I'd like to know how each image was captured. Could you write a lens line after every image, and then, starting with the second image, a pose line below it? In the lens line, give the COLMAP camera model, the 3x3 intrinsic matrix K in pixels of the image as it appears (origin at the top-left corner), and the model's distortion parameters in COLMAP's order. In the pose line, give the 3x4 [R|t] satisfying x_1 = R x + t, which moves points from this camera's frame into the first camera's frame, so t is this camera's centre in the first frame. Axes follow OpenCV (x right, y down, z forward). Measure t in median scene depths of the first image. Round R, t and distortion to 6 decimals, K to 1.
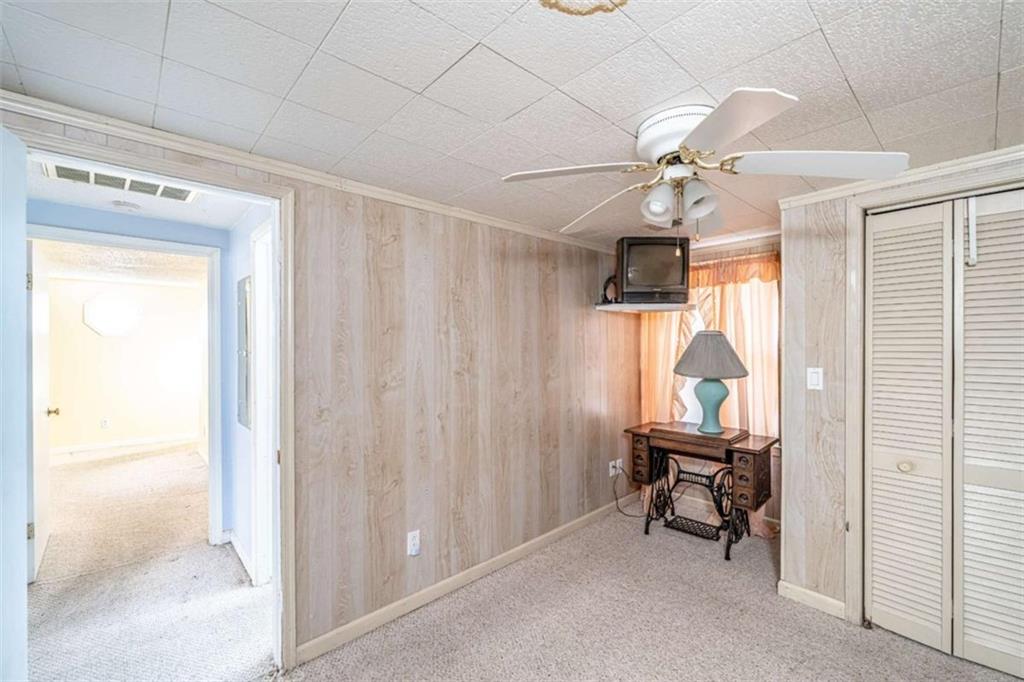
lens RADIAL K [[430.1, 0, 510.1], [0, 430.1, 346.5], [0, 0, 1]] dist [0.000131, 0.000039]
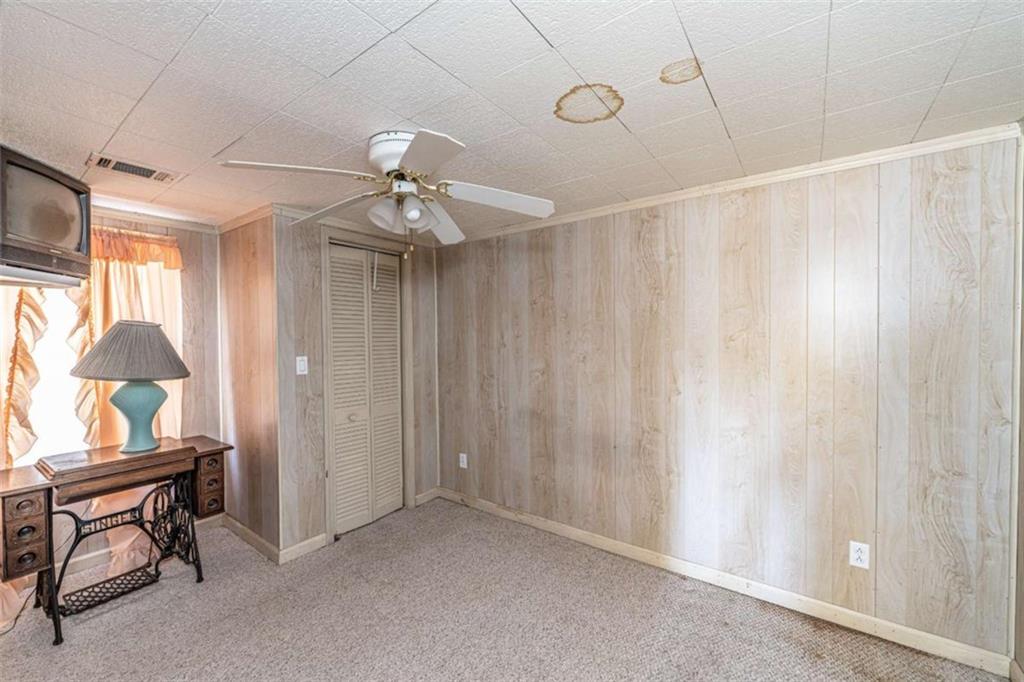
lens RADIAL K [[410.4, 0, 508.8], [0, 410.4, 342.5], [0, 0, 1]] dist [-0.001708, -0.000059]
pose [[-0.194036, -0.013665, 0.980899, -0.401115], [0.011864, 0.999797, 0.016275, -0.001748], [-0.980923, 0.014796, -0.193834, 0.489688]]
